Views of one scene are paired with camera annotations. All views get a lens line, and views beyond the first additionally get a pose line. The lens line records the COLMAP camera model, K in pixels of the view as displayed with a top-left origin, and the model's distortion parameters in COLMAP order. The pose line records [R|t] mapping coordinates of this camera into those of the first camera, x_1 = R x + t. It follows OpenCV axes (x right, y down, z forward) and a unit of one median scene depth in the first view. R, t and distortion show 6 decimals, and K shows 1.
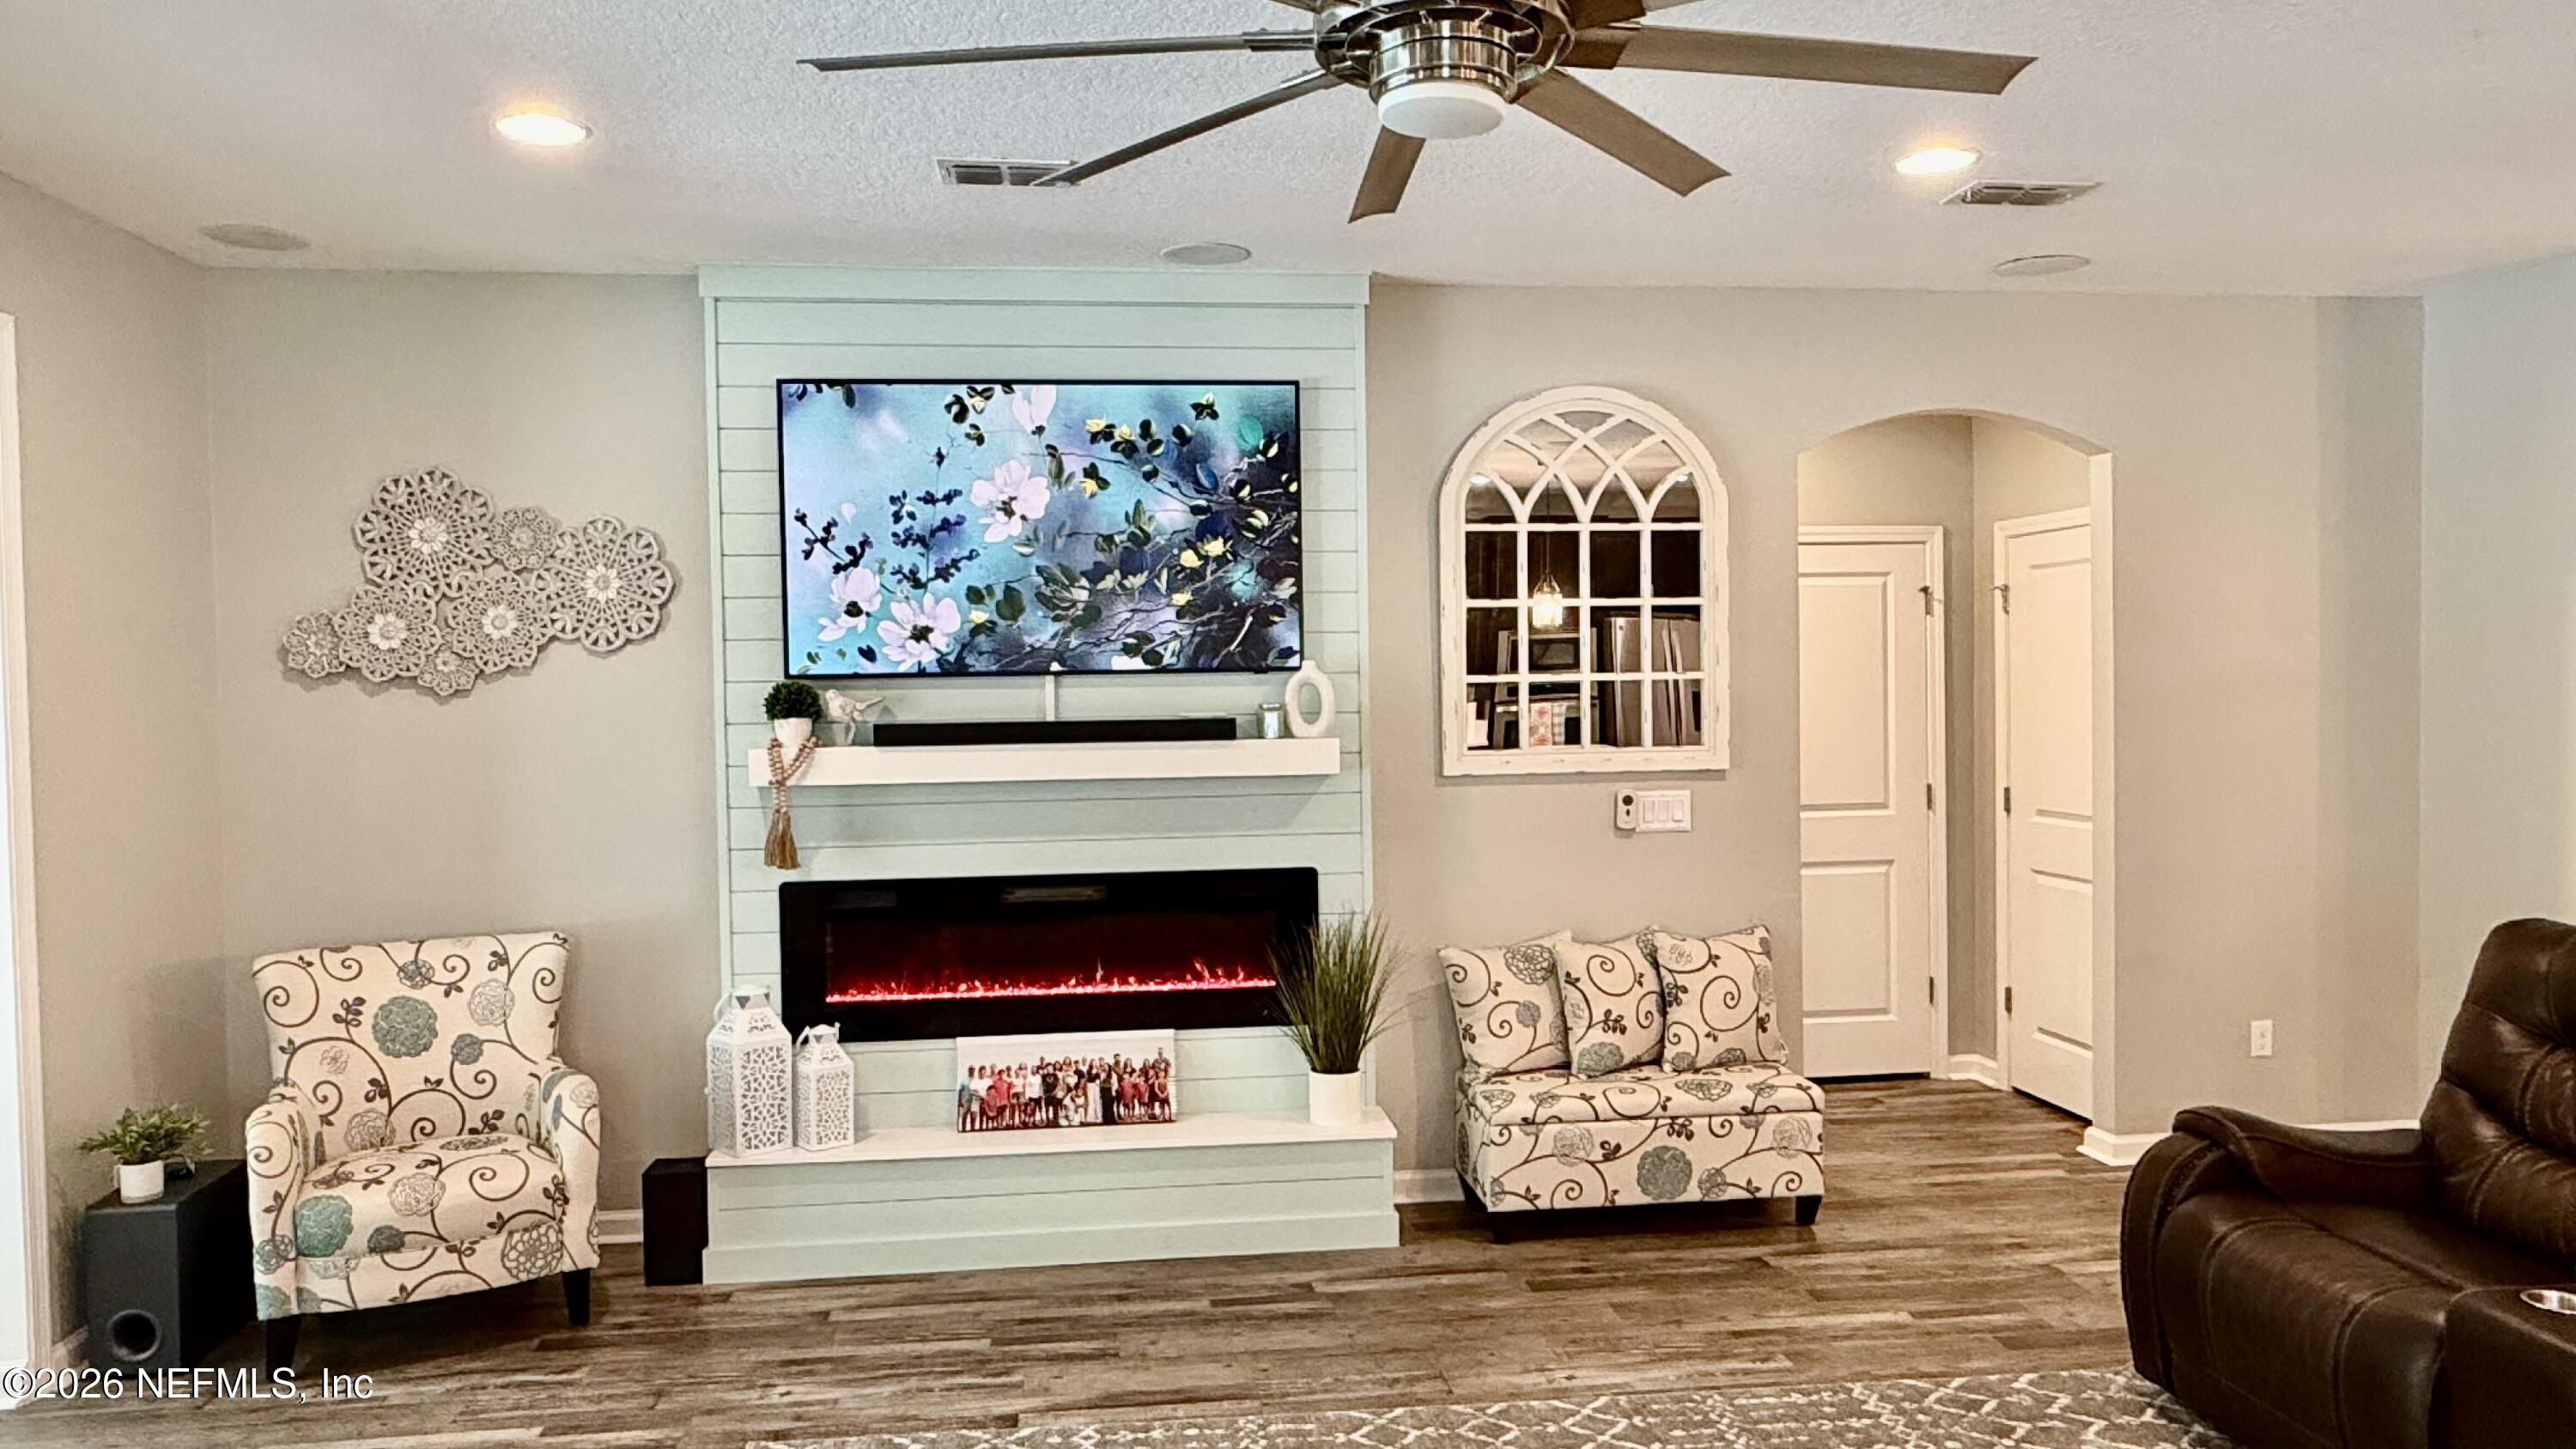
lens RADIAL K [[1740.5, 0, 1297.3], [0, 1740.5, 724.9], [0, 0, 1]] dist [0.002420, 0.002331]
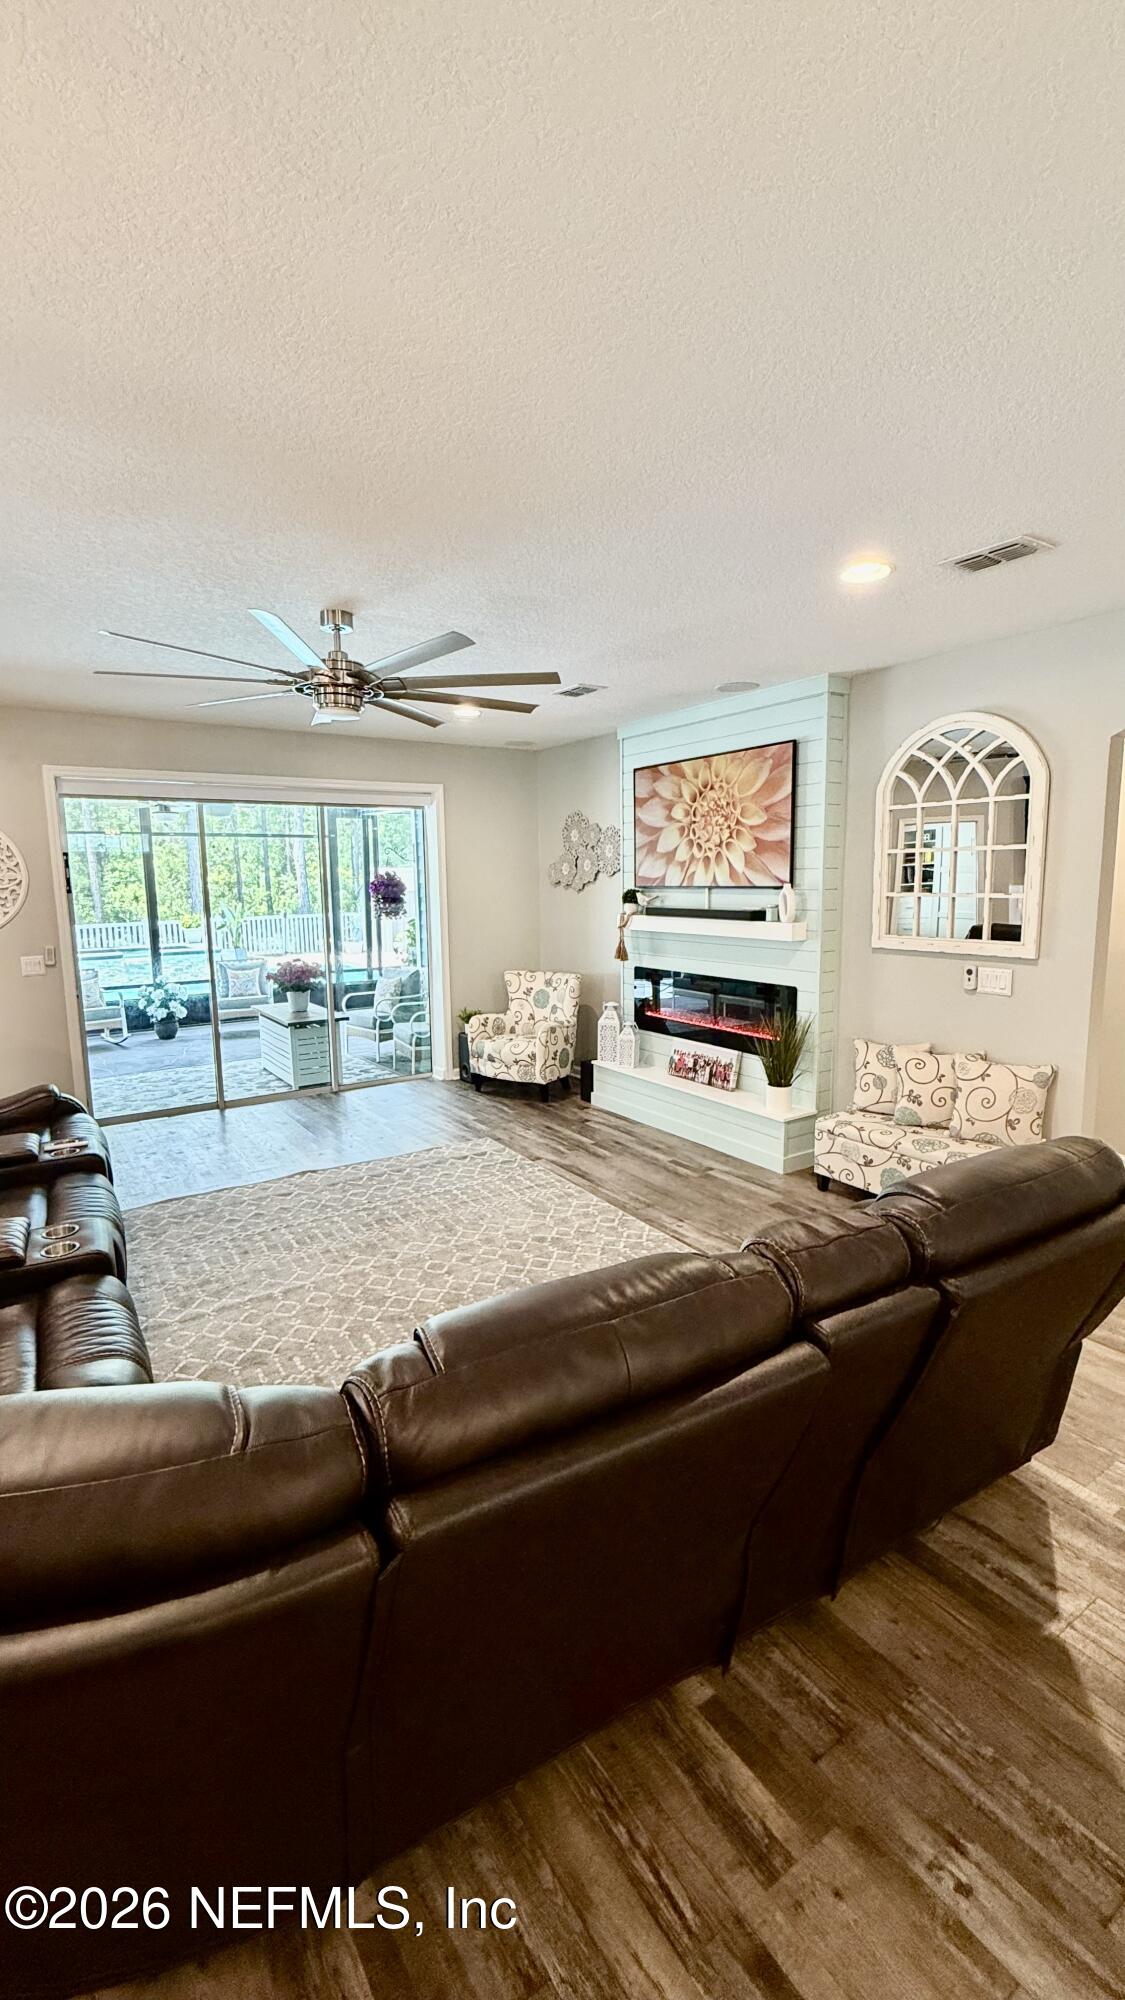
lens RADIAL K [[858.4, 0, 564.4], [0, 858.4, 998.1], [0, 0, 1]] dist [0.002927, 0.000437]
pose [[0.447085, 0.134934, -0.884256, 0.803370], [-0.017746, 0.989700, 0.142051, -0.043395], [0.894315, -0.047817, 0.444875, 0.331881]]
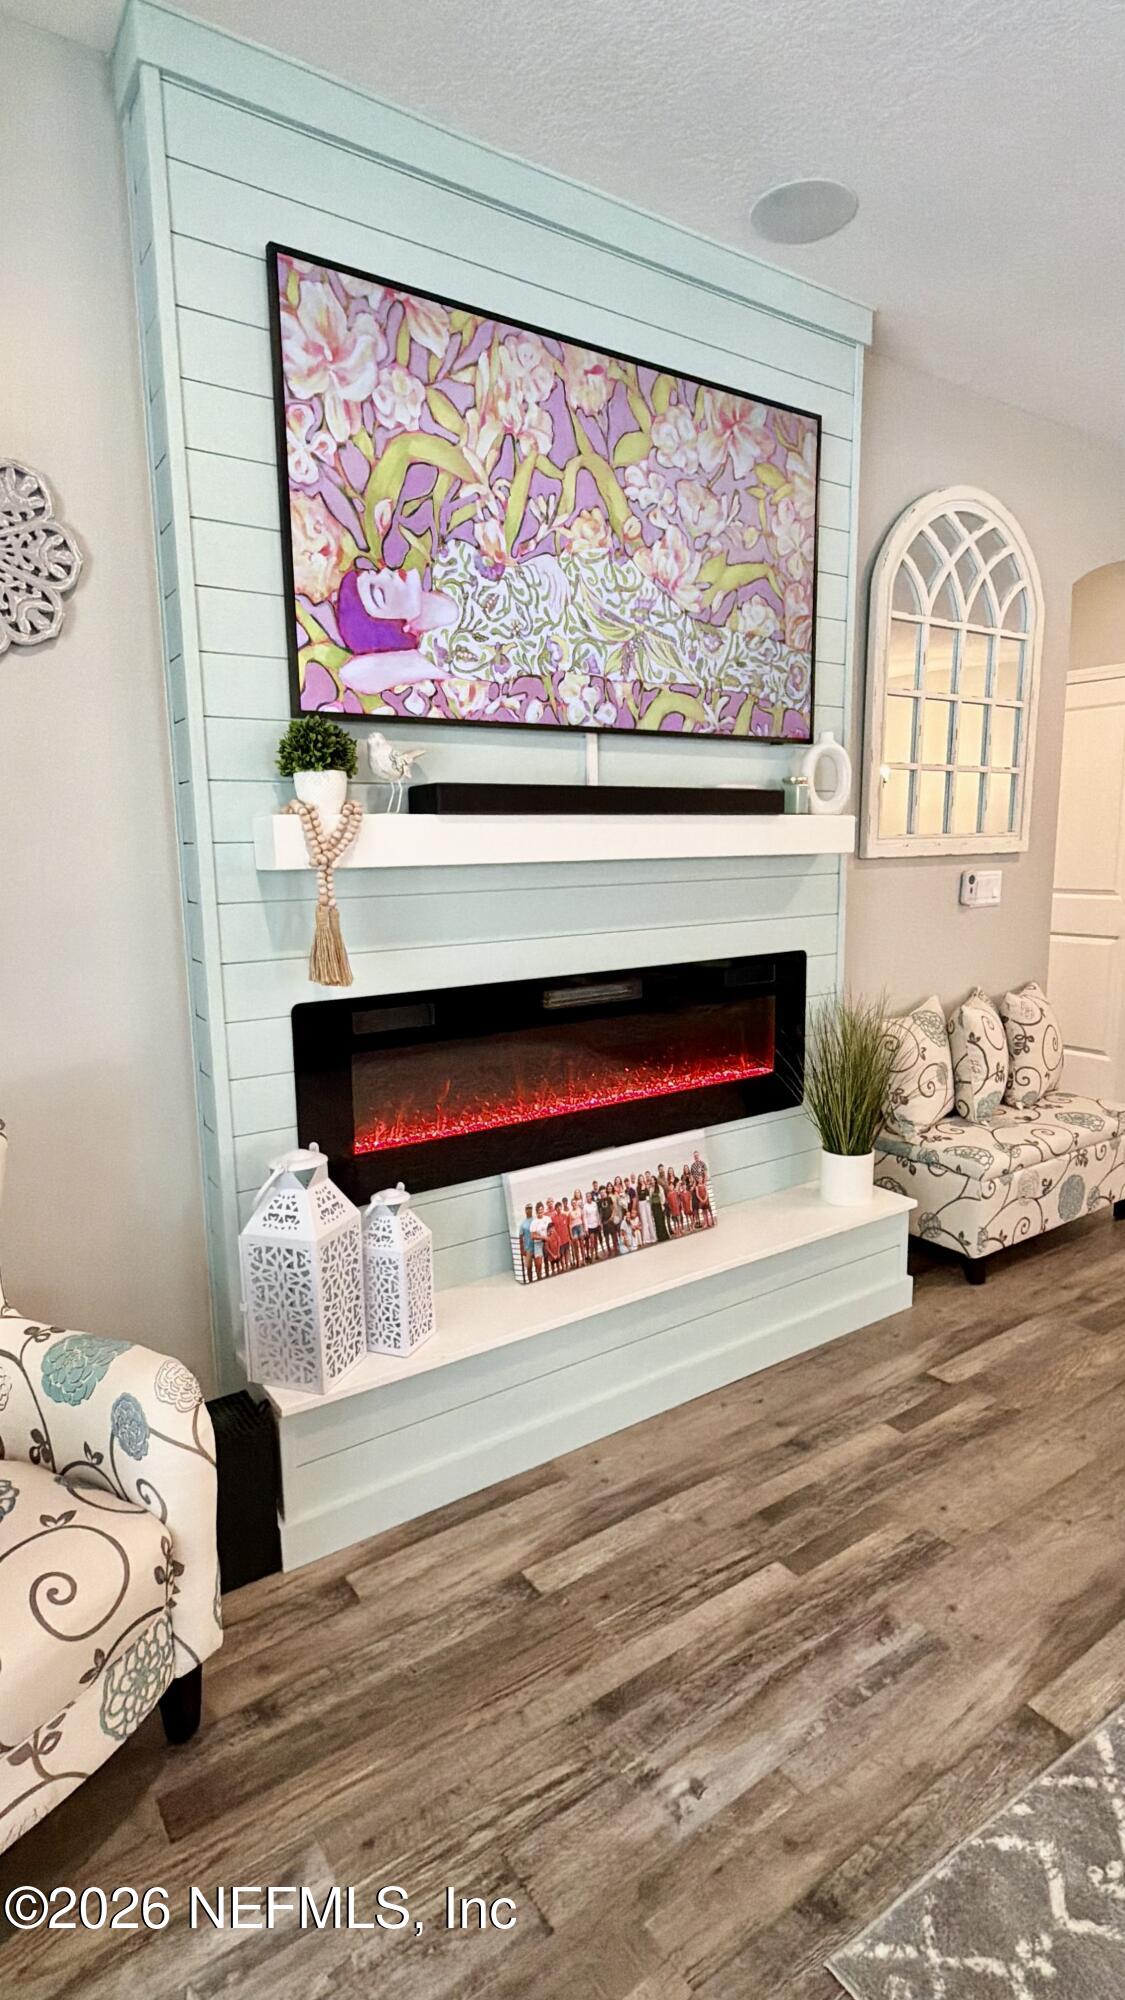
lens RADIAL K [[1012.1, 0, 563.4], [0, 1012.1, 999.6], [0, 0, 1]] dist [-0.000960, 0.002697]
pose [[0.888757, -0.070284, 0.452959, -0.389100], [0.012731, 0.991578, 0.128882, 0.035488], [-0.458202, -0.108778, 0.882167, 0.577031]]
